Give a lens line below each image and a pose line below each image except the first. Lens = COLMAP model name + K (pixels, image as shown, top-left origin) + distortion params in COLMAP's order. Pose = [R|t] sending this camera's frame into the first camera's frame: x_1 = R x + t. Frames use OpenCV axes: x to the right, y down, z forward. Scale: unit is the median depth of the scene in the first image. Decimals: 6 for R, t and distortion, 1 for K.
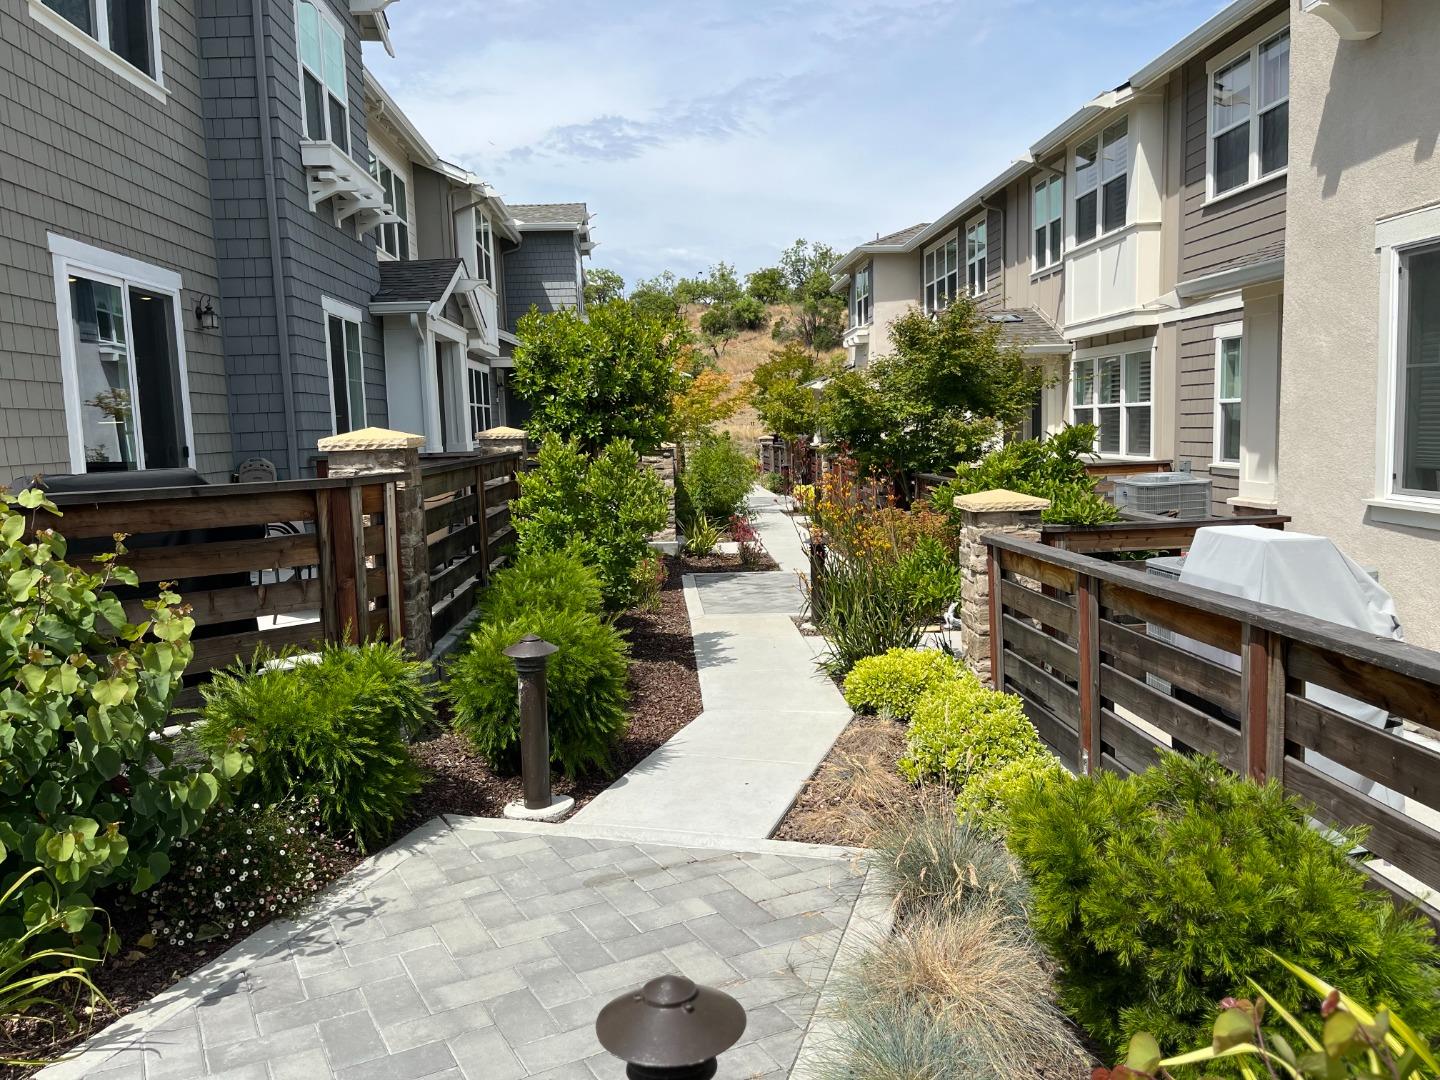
lens RADIAL K [[1080.6, 0, 720.0], [0, 1080.6, 540.0], [0, 0, 1]] dist [0.000410, -0.002899]
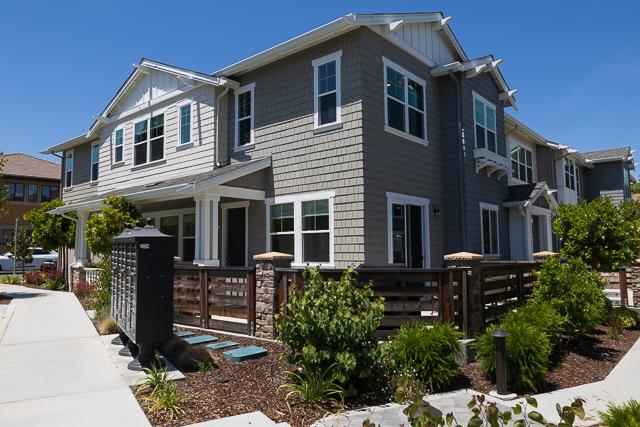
lens RADIAL K [[451.1, 0, 320.0], [0, 451.1, 213.5], [0, 0, 1]] dist [0.000541, -0.000324]
pose [[0.713256, -0.029771, -0.700271, 0.178081], [-0.093443, 0.986140, -0.137100, -0.001749], [0.694647, 0.163222, 0.700588, -0.105297]]
